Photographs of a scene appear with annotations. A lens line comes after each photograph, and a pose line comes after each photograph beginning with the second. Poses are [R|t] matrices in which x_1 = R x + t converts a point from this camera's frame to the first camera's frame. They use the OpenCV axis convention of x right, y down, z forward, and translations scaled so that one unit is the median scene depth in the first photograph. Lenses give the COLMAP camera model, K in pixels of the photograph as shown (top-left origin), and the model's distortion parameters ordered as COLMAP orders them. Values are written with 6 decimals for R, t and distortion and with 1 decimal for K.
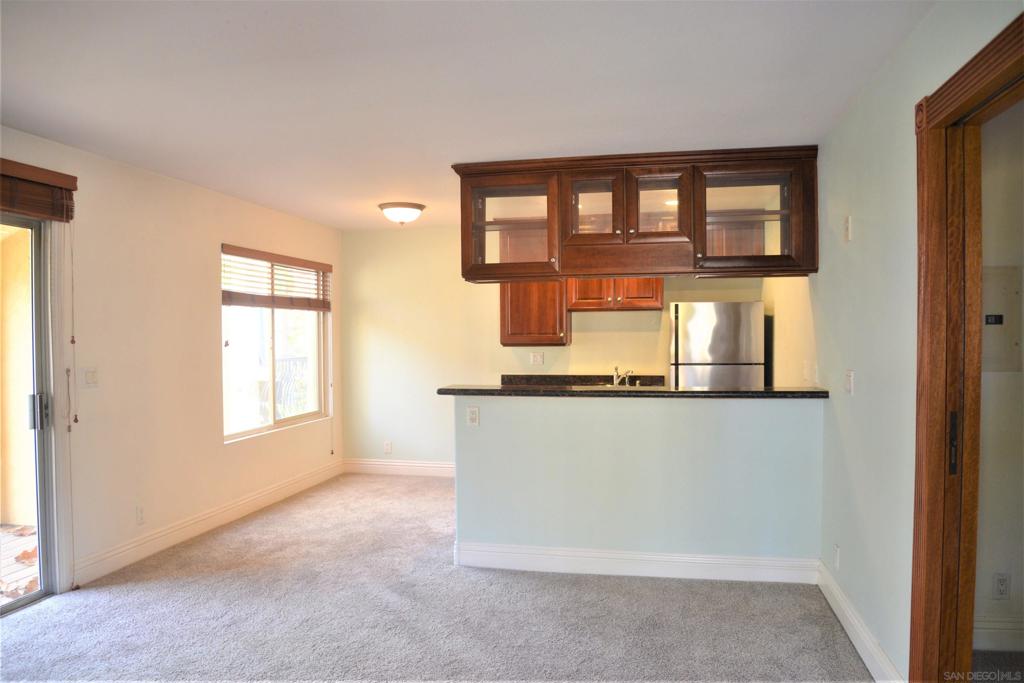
lens RADIAL K [[718.5, 0, 511.0], [0, 718.5, 351.1], [0, 0, 1]] dist [-0.071946, 0.005329]
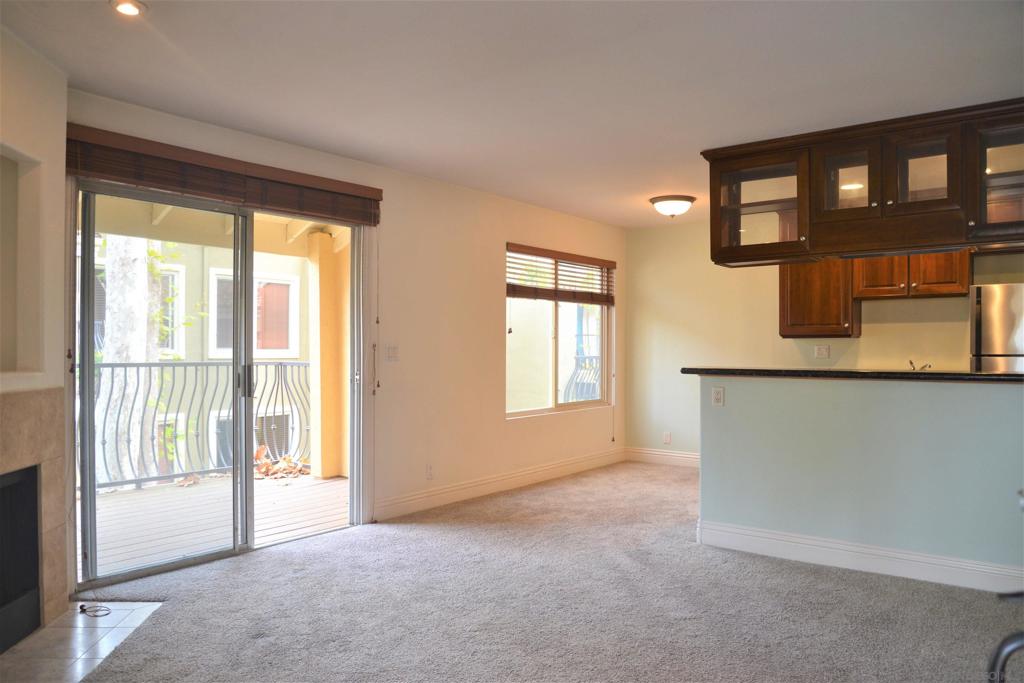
lens RADIAL K [[726.2, 0, 506.5], [0, 726.2, 350.0], [0, 0, 1]] dist [-0.085918, 0.051237]
pose [[0.895463, 0.008666, -0.445051, 0.108229], [-0.016389, 0.999774, -0.013508, 0.035924], [0.444834, 0.019389, 0.895403, -0.034836]]
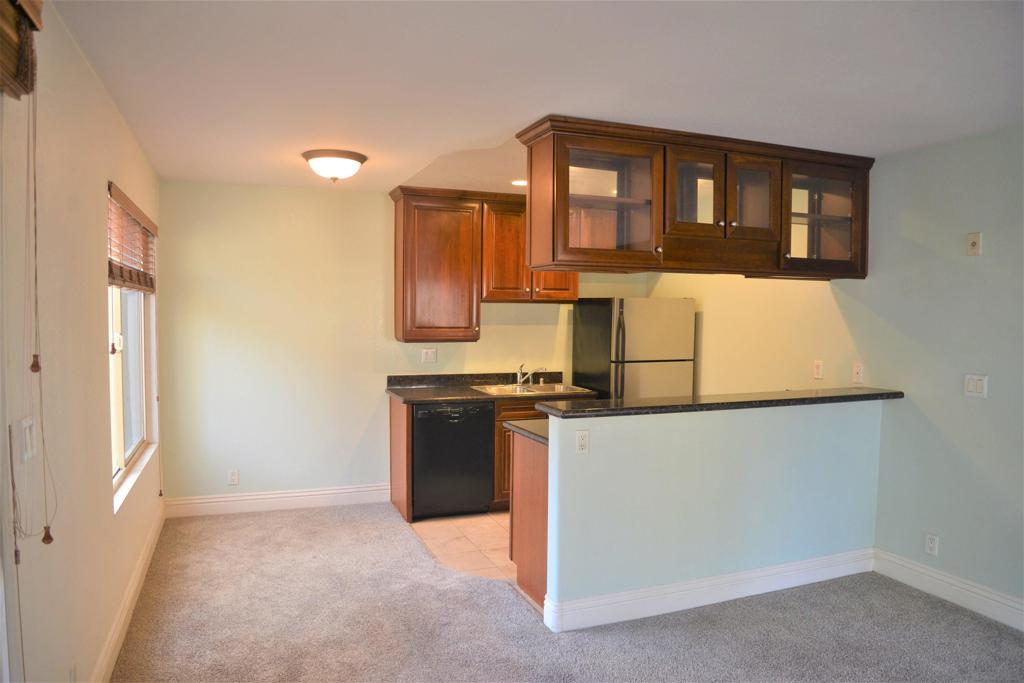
lens RADIAL K [[696.5, 0, 510.0], [0, 696.5, 354.9], [0, 0, 1]] dist [-0.055432, 0.001082]
pose [[0.835457, -0.018761, 0.549236, -0.440254], [-0.001385, 0.999342, 0.036242, -0.026849], [-0.549555, -0.031039, 0.834881, 0.336119]]
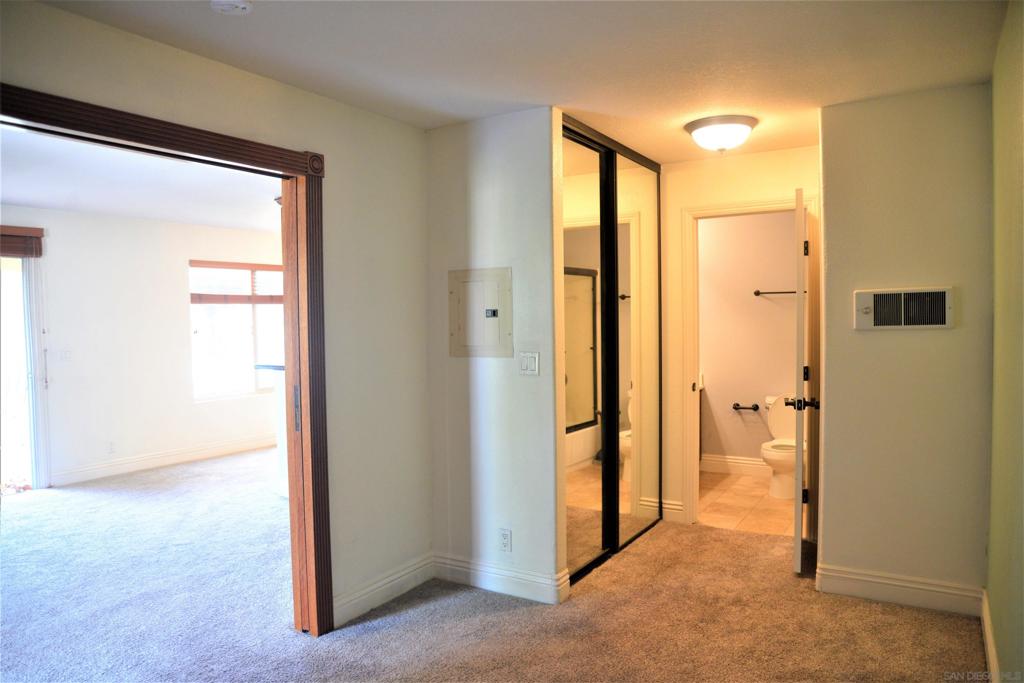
lens RADIAL K [[696.5, 0, 510.0], [0, 696.5, 354.9], [0, 0, 1]] dist [-0.055432, 0.001082]
pose [[0.938652, 0.009182, -0.344744, 0.653501], [0.002376, 0.999450, 0.033089, -0.007731], [0.344858, -0.031878, 0.938113, -0.063619]]
